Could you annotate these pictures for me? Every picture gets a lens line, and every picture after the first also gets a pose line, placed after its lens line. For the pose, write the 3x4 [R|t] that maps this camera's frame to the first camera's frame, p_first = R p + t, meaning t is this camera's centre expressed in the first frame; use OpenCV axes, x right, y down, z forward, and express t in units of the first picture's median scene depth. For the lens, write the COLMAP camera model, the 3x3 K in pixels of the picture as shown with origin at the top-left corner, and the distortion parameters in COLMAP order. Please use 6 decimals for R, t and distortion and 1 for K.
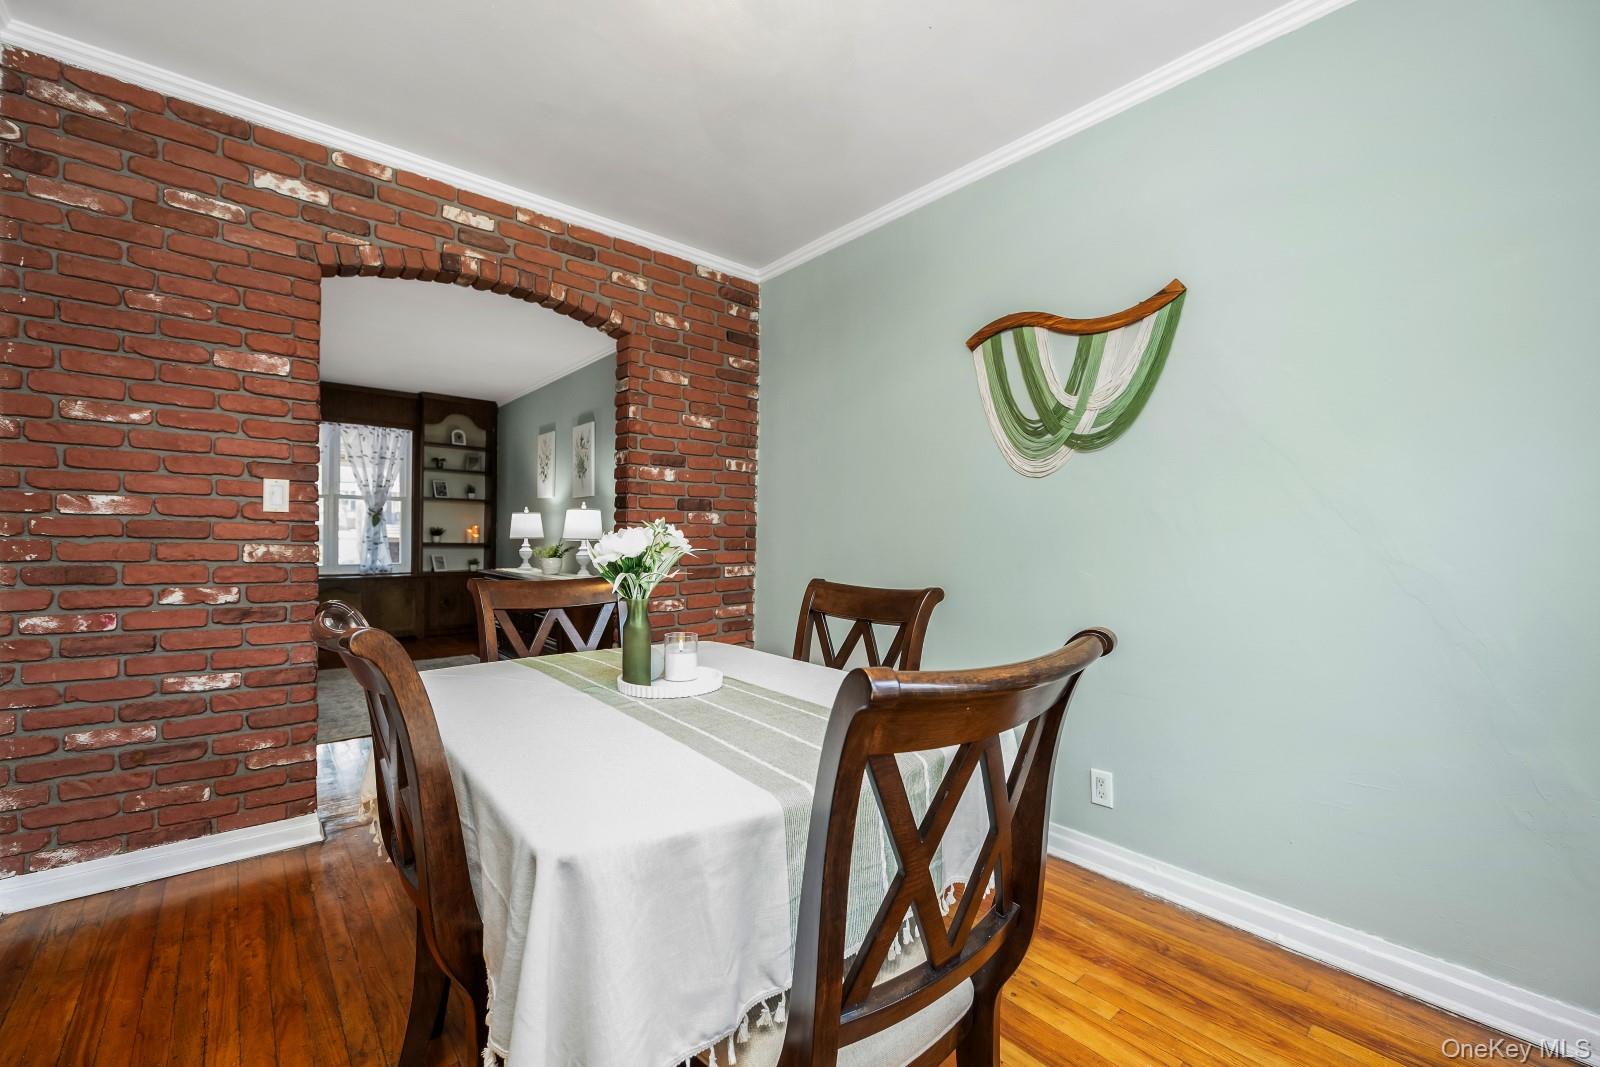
lens RADIAL K [[655.4, 0, 806.4], [0, 655.4, 538.7], [0, 0, 1]] dist [-0.004189, -0.000082]
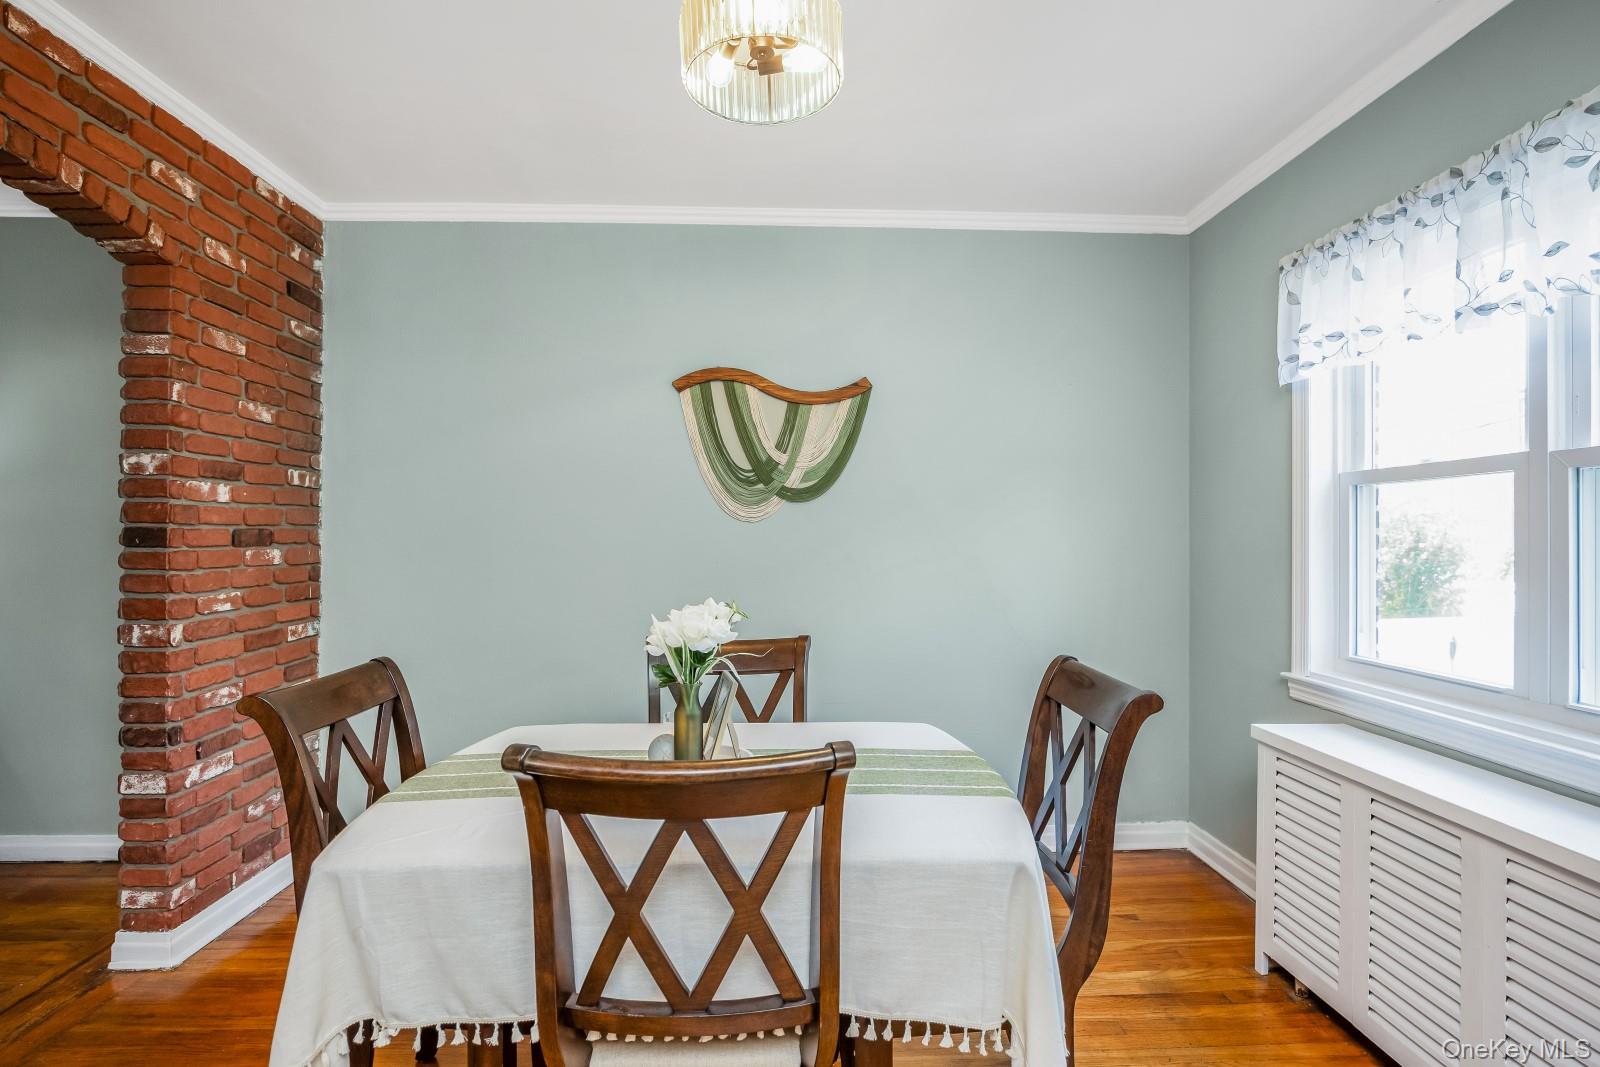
lens RADIAL K [[792.9, 0, 811.1], [0, 792.9, 534.9], [0, 0, 1]] dist [-0.011606, -0.001097]
pose [[0.619045, -0.006226, 0.785331, -0.454433], [0.006926, 0.999973, 0.002467, -0.053529], [-0.785325, 0.003912, 0.619071, 0.067546]]
